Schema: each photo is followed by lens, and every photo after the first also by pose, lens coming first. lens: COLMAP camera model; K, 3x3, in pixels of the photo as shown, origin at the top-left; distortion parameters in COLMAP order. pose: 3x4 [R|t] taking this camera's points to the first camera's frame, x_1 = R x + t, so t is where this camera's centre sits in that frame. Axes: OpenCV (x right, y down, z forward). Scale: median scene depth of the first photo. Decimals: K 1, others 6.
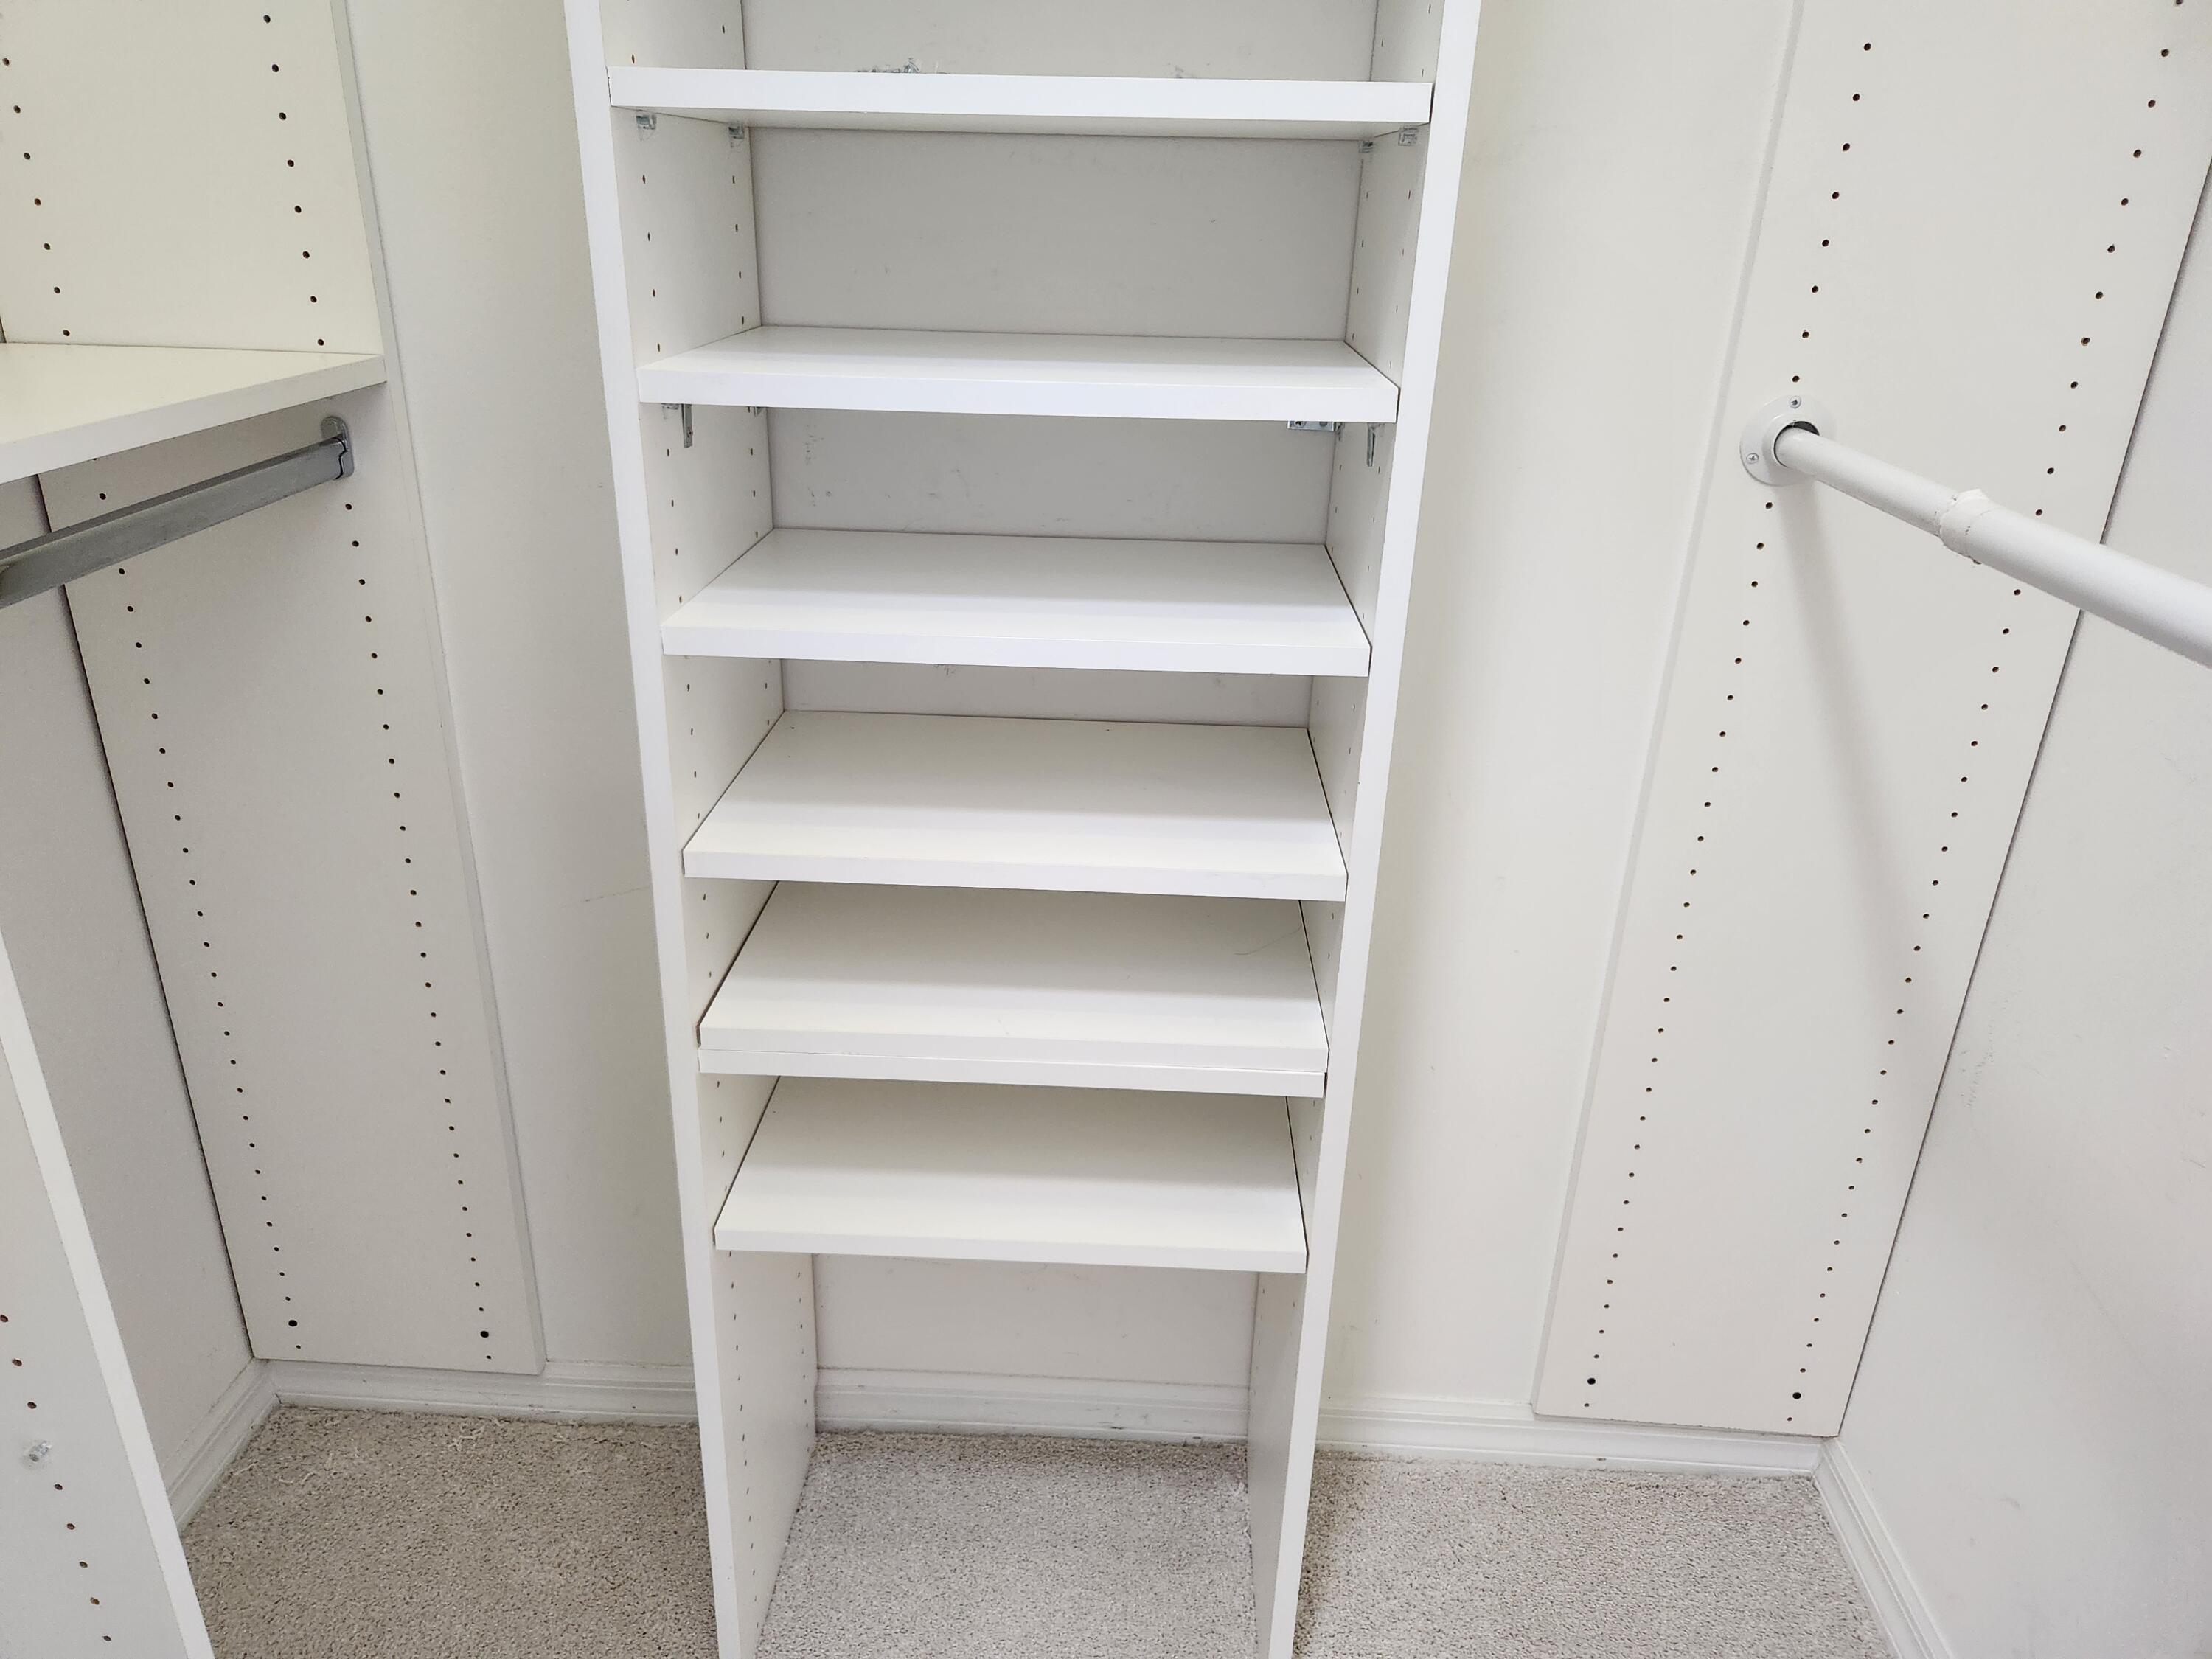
lens RADIAL K [[1476.4, 0, 1100.6], [0, 1476.4, 836.2], [0, 0, 1]] dist [0.062613, -0.051309]
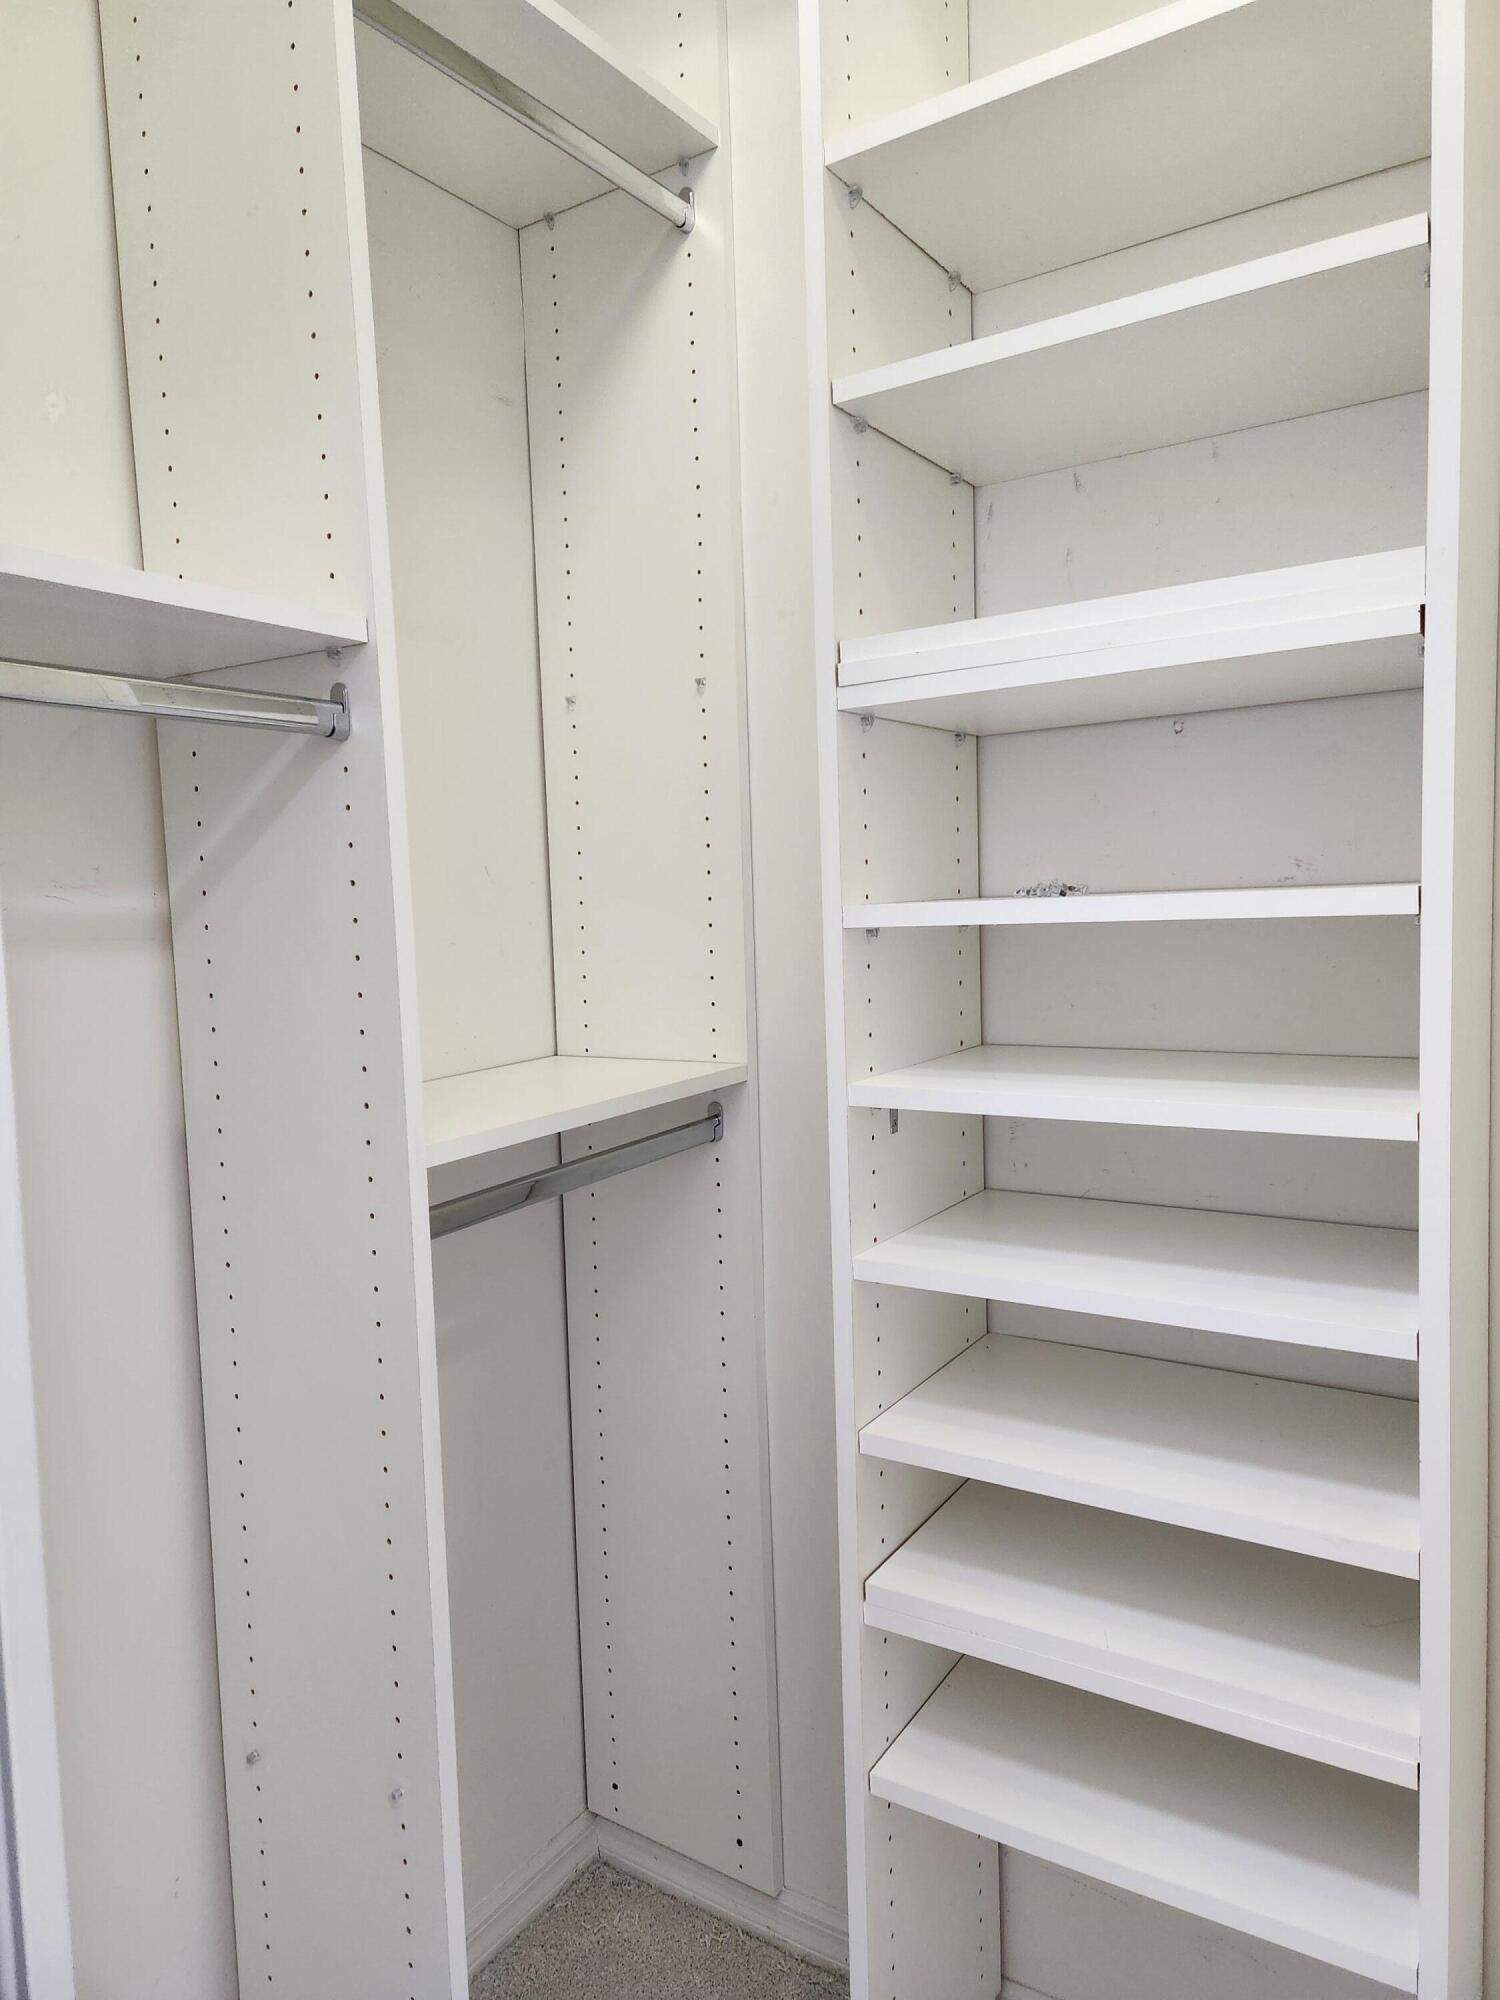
lens RADIAL K [[1334.9, 0, 750.0], [0, 1334.9, 1000.0], [0, 0, 1]] dist [0.062613, -0.051309]
pose [[0.858934, -0.016597, -0.511818, 0.211471], [-0.147462, 0.949122, -0.278249, -0.006657], [0.490396, 0.314471, 0.812785, -0.115023]]
